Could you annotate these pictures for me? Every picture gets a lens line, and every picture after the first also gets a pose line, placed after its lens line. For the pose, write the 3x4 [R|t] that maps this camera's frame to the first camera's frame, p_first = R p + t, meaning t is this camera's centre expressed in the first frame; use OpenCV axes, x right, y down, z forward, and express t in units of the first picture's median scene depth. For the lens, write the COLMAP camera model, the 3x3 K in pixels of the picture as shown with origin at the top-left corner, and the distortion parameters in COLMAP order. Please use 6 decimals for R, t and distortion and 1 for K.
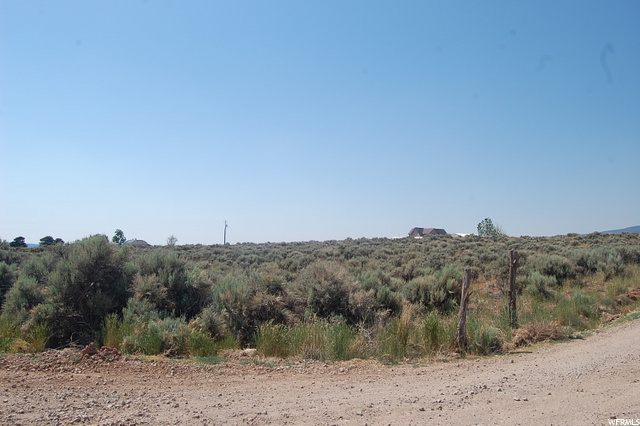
lens RADIAL K [[556.9, 0, 320.0], [0, 556.9, 213.0], [0, 0, 1]] dist [-0.075525, -0.001070]
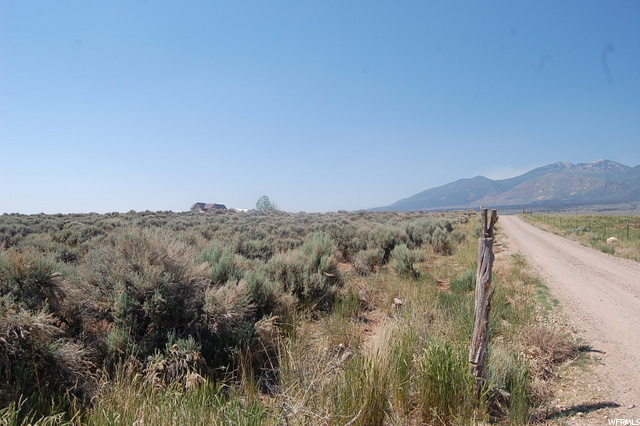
lens RADIAL K [[523.1, 0, 320.0], [0, 523.1, 213.0], [0, 0, 1]] dist [-0.062378, 0.001412]
pose [[0.920011, 0.016107, 0.391561, -0.012091], [-0.033690, 0.998707, 0.038077, 0.019968], [-0.390441, -0.048223, 0.919364, 0.193887]]
